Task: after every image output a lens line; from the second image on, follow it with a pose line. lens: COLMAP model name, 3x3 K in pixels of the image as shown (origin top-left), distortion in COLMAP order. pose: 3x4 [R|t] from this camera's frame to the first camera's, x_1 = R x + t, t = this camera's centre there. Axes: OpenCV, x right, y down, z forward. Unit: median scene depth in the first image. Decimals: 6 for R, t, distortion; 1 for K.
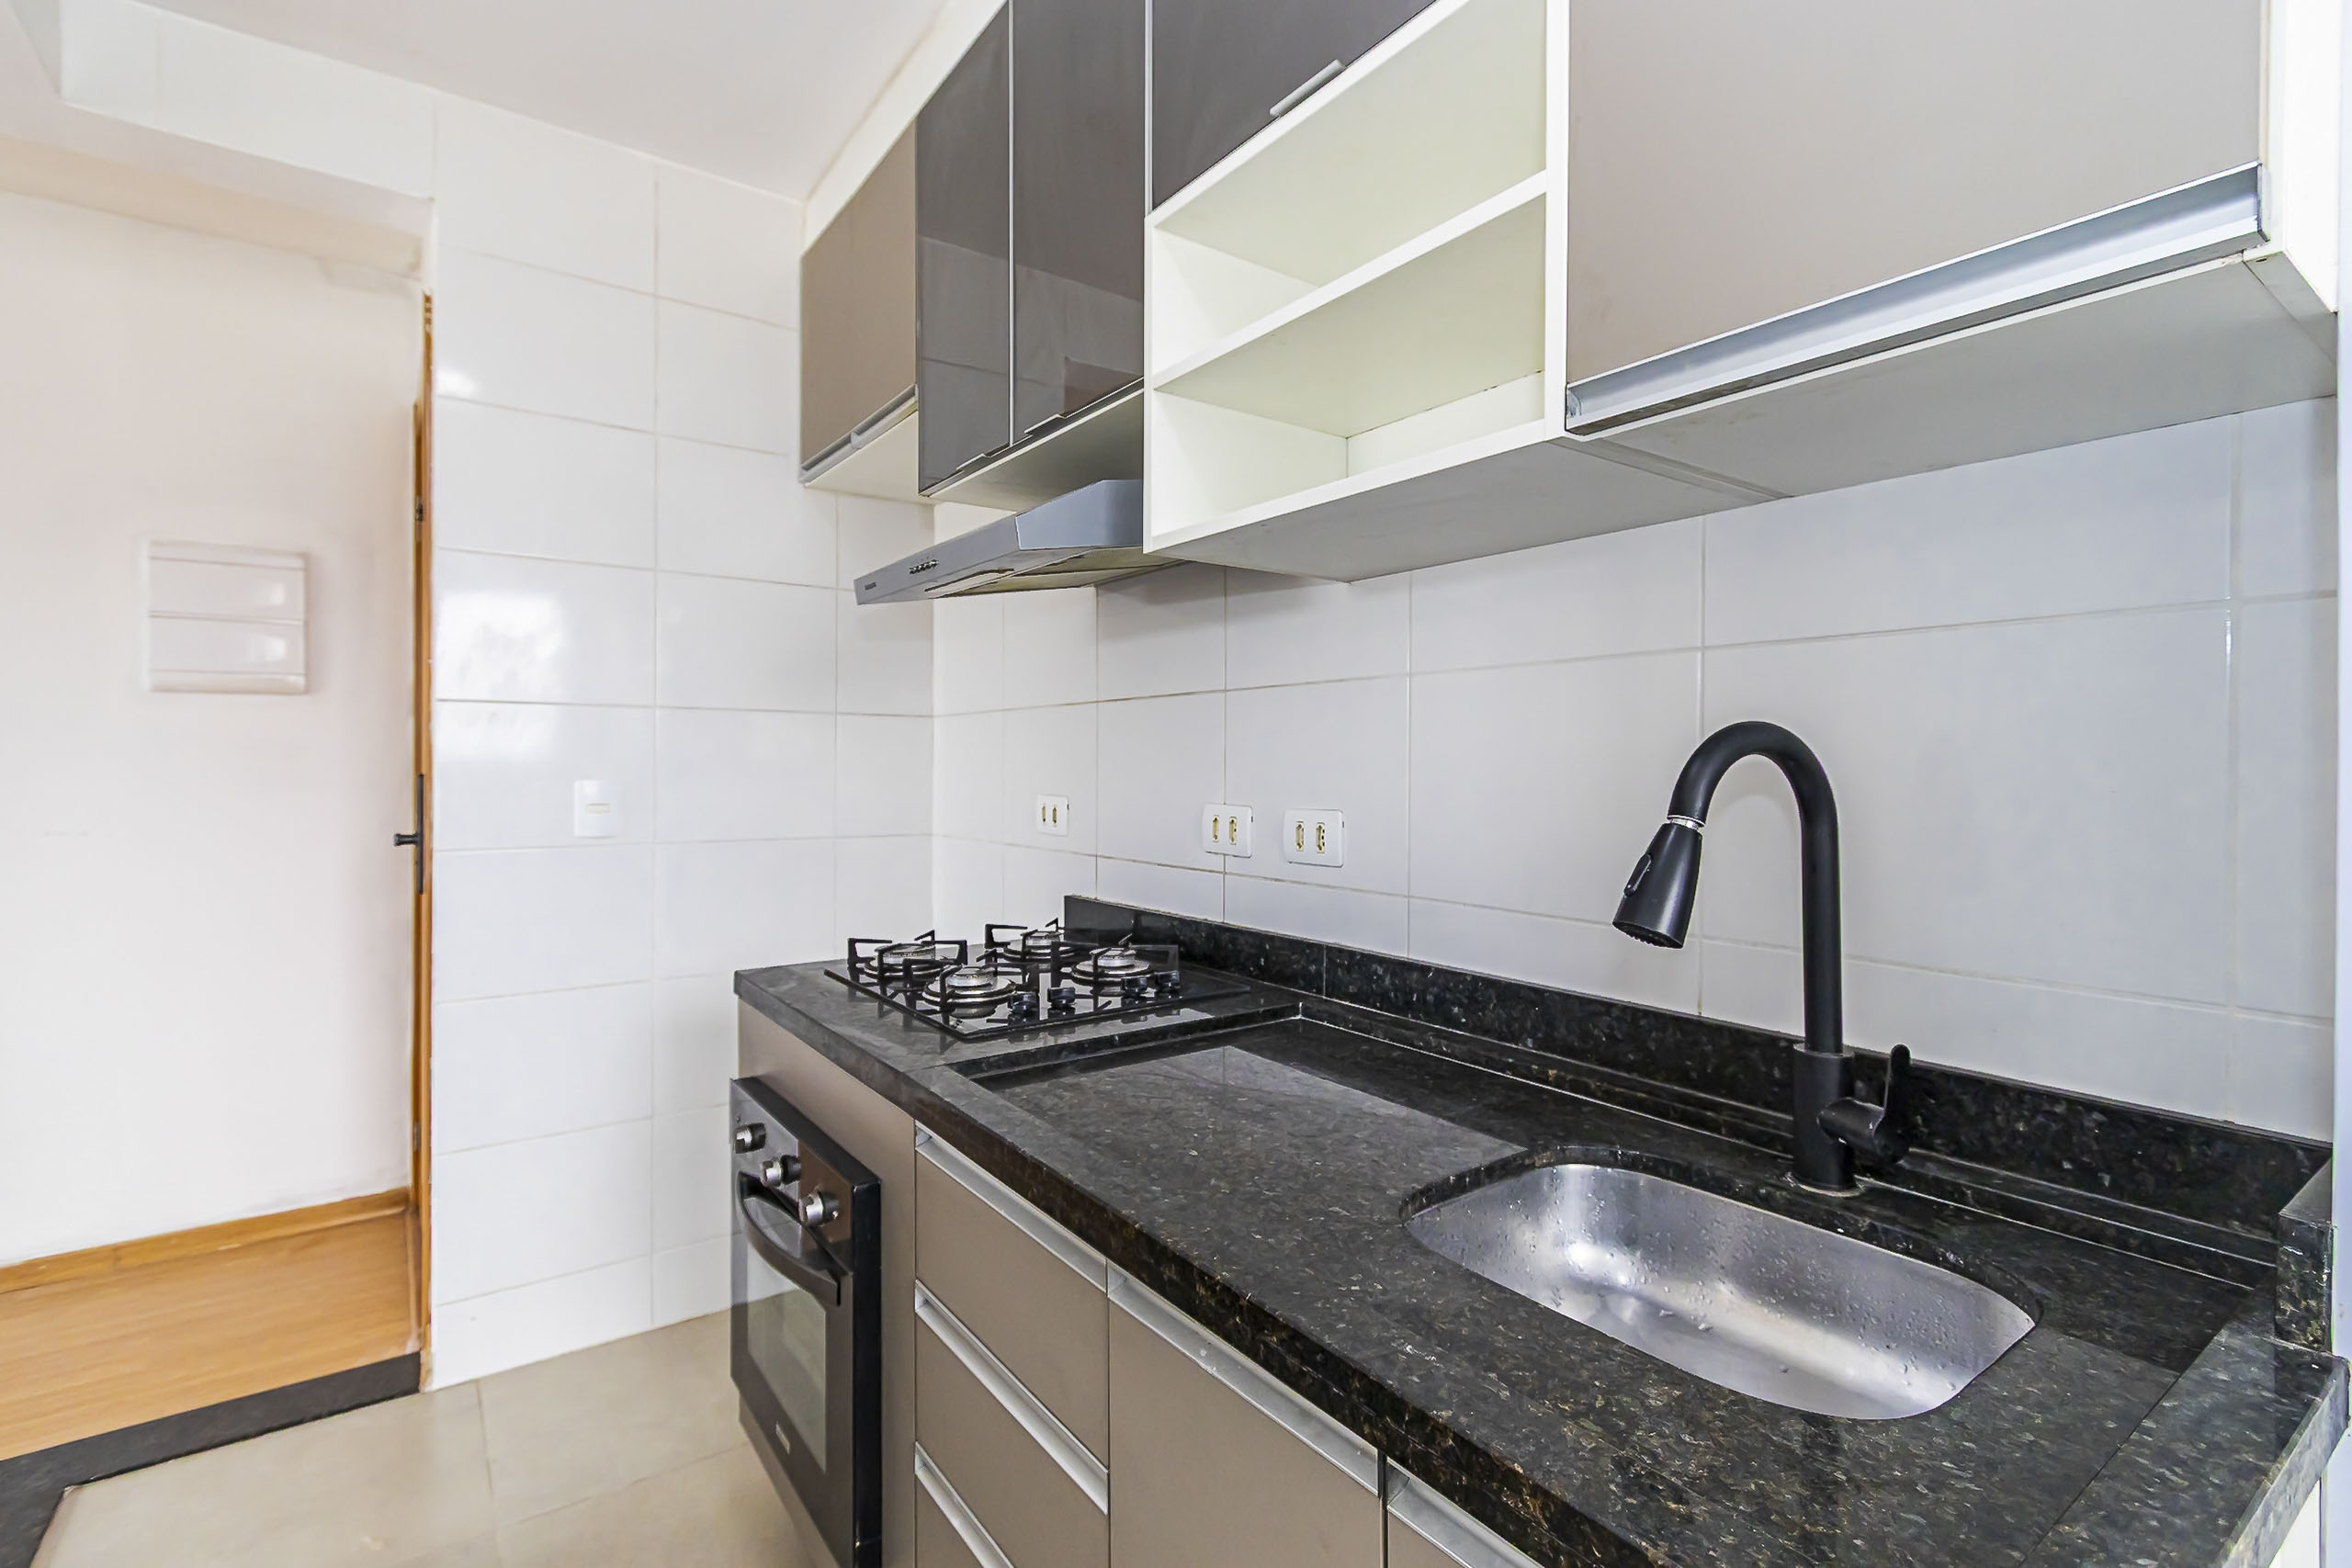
lens RADIAL K [[1083.3, 0, 1160.6], [0, 1083.3, 766.2], [0, 0, 1]] dist [0.007788, -0.003041]
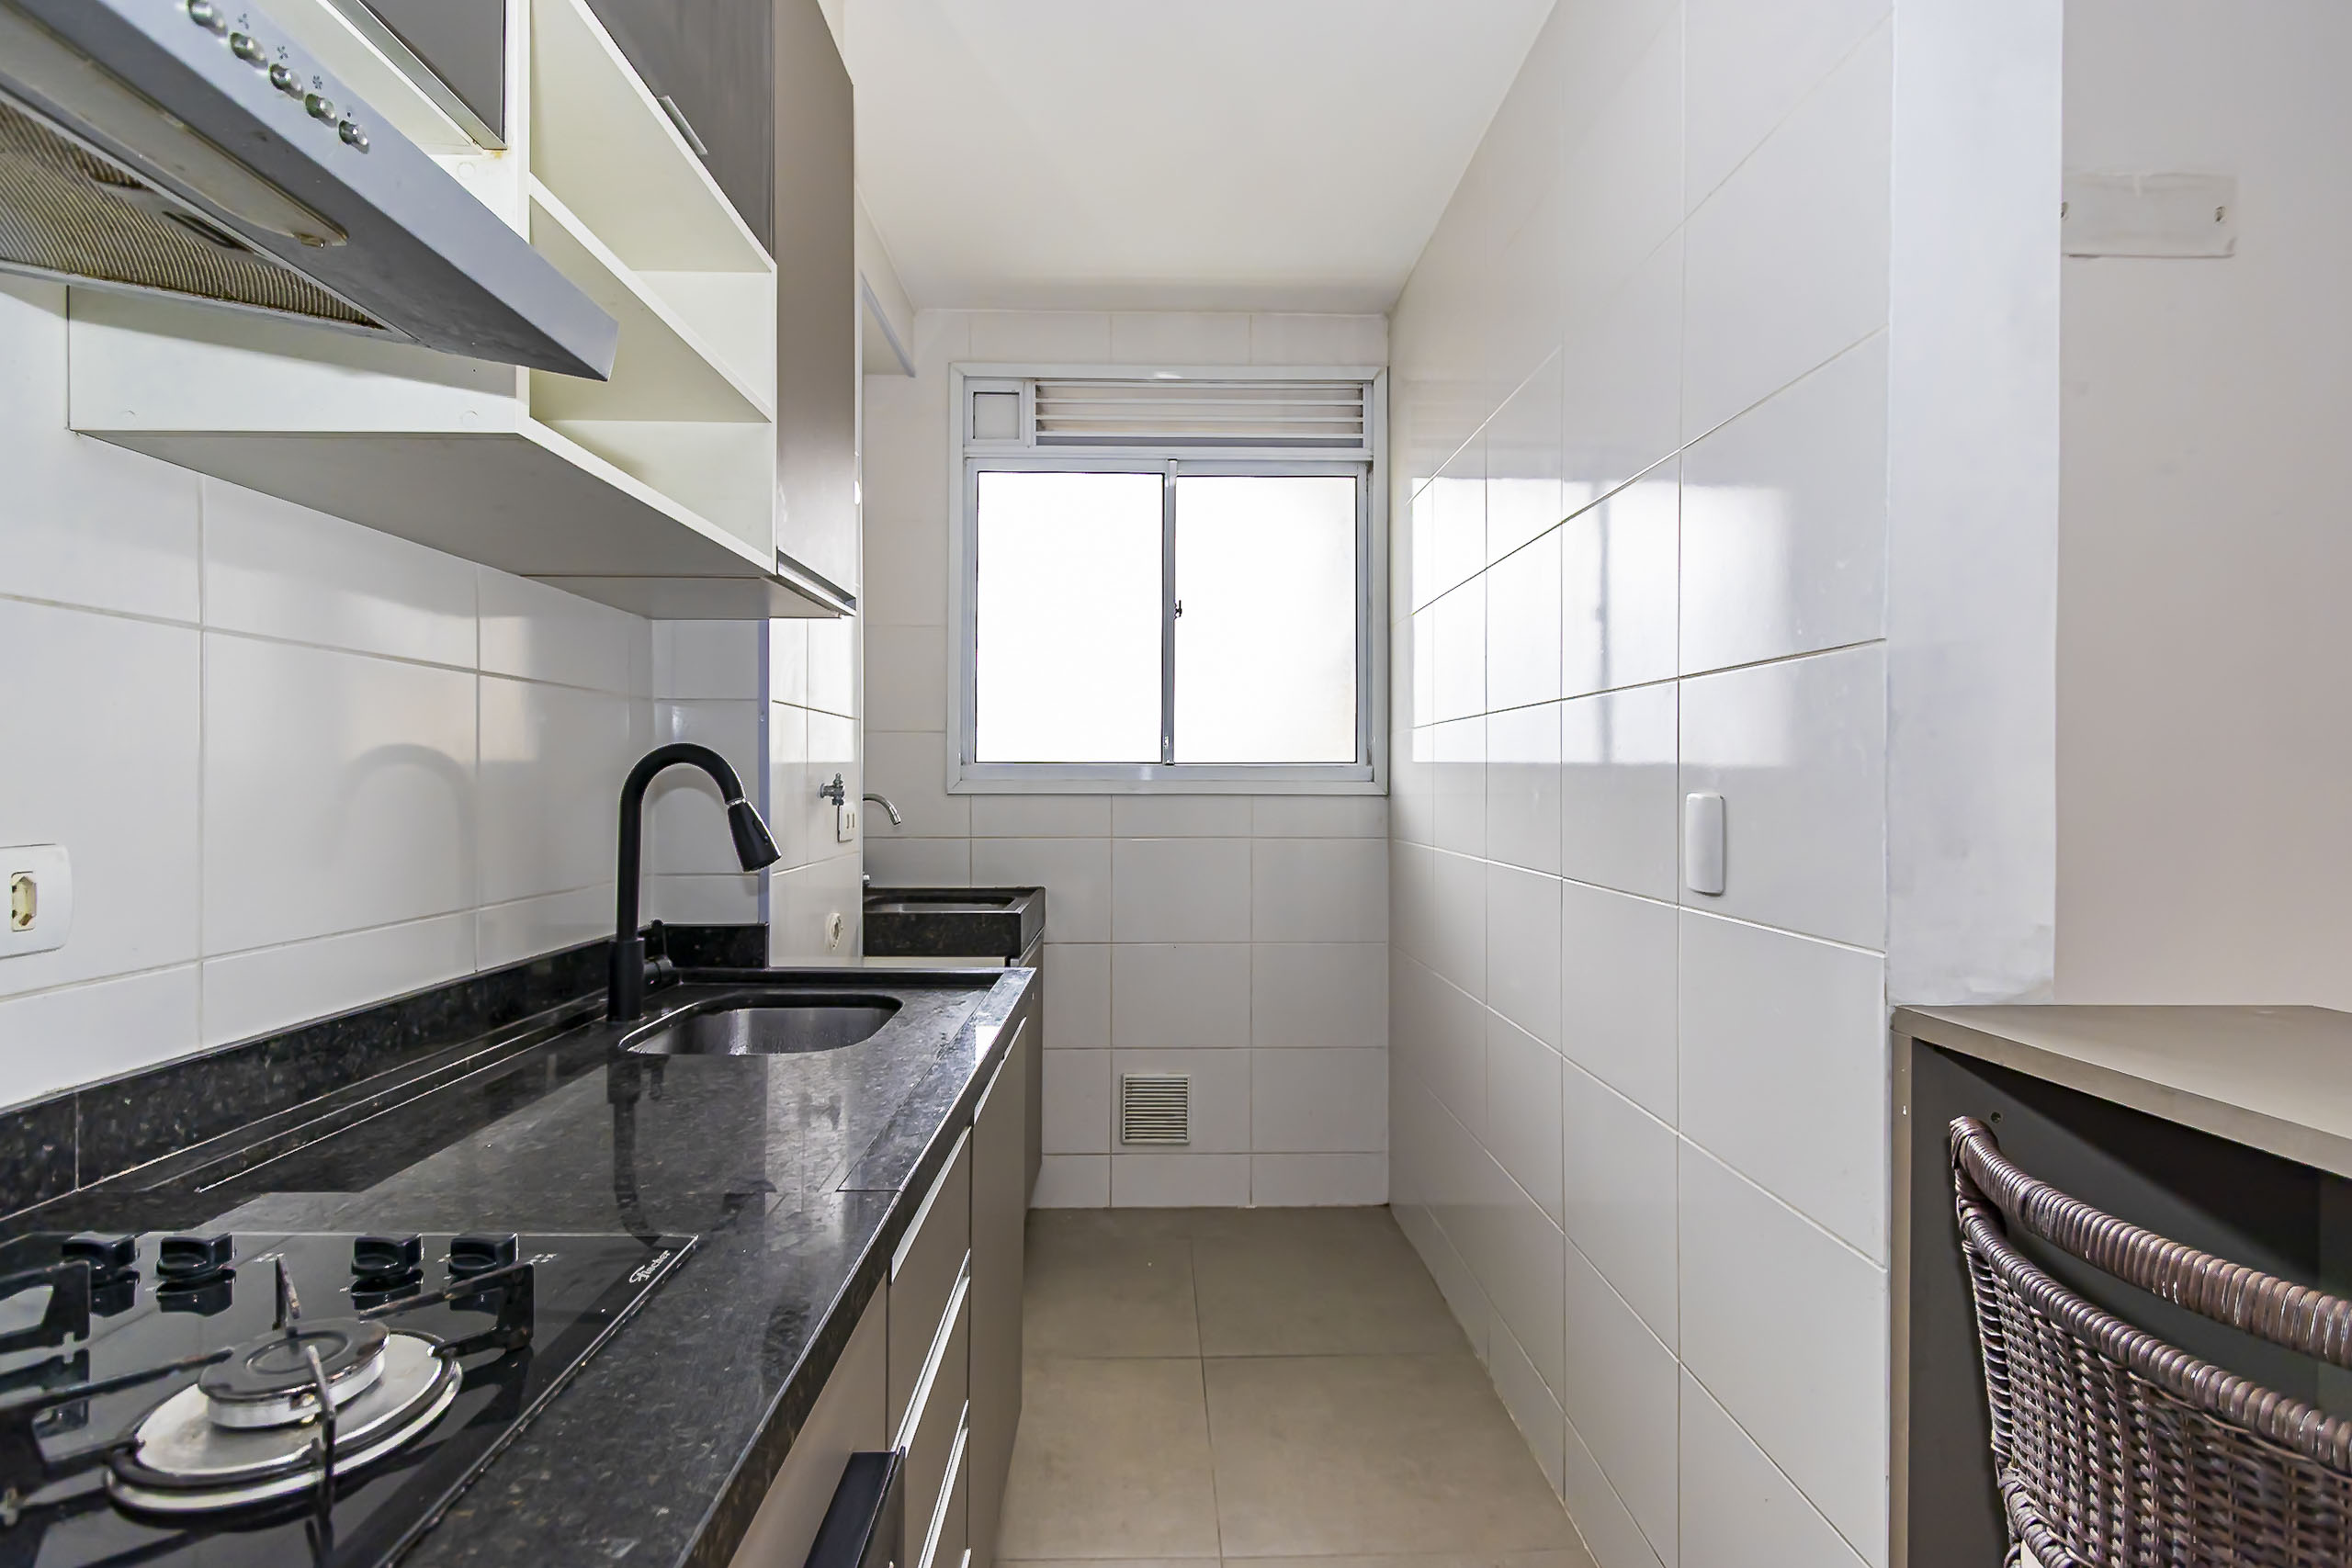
lens RADIAL K [[1083.3, 0, 1163.1], [0, 1083.3, 777.3], [0, 0, 1]] dist [0.007788, -0.003041]
pose [[-0.827002, -0.006562, 0.562161, -0.551742], [-0.005048, 0.999978, 0.004247, 0.001448], [-0.562176, 0.000674, -0.827017, 1.049170]]
